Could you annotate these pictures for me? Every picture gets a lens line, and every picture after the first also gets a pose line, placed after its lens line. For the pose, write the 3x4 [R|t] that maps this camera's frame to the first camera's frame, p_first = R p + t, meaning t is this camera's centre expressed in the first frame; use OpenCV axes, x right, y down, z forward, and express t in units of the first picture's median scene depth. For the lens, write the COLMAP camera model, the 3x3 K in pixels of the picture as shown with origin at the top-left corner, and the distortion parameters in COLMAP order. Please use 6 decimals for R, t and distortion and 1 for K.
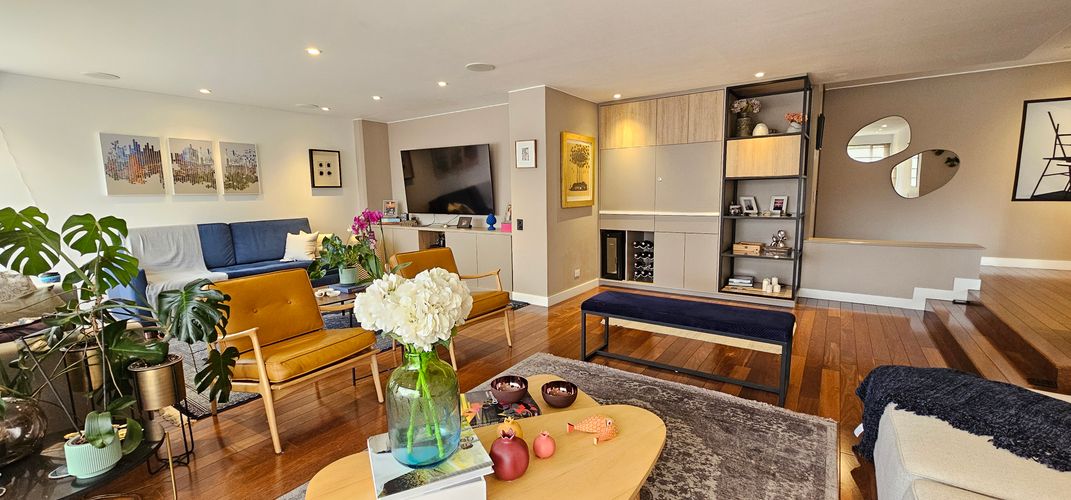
lens RADIAL K [[442.0, 0, 535.5], [0, 442.0, 250.0], [0, 0, 1]] dist [-0.000971, -0.000006]
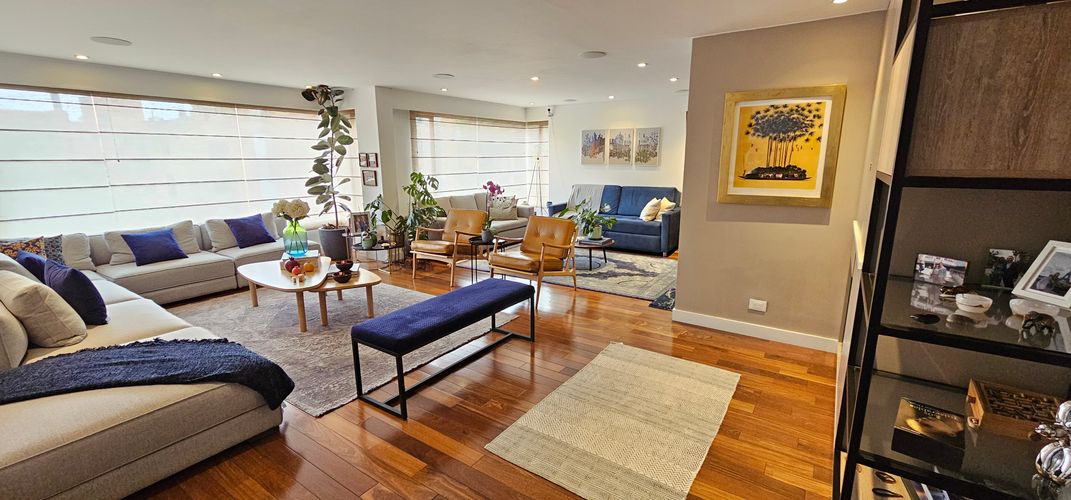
lens RADIAL K [[442.0, 0, 535.5], [0, 442.0, 250.0], [0, 0, 1]] dist [-0.000971, -0.000006]
pose [[-0.006471, 0.222515, -0.974908, 0.718960], [-0.131328, 0.966295, 0.221421, -0.129401], [0.991318, 0.129465, 0.022970, 0.646871]]
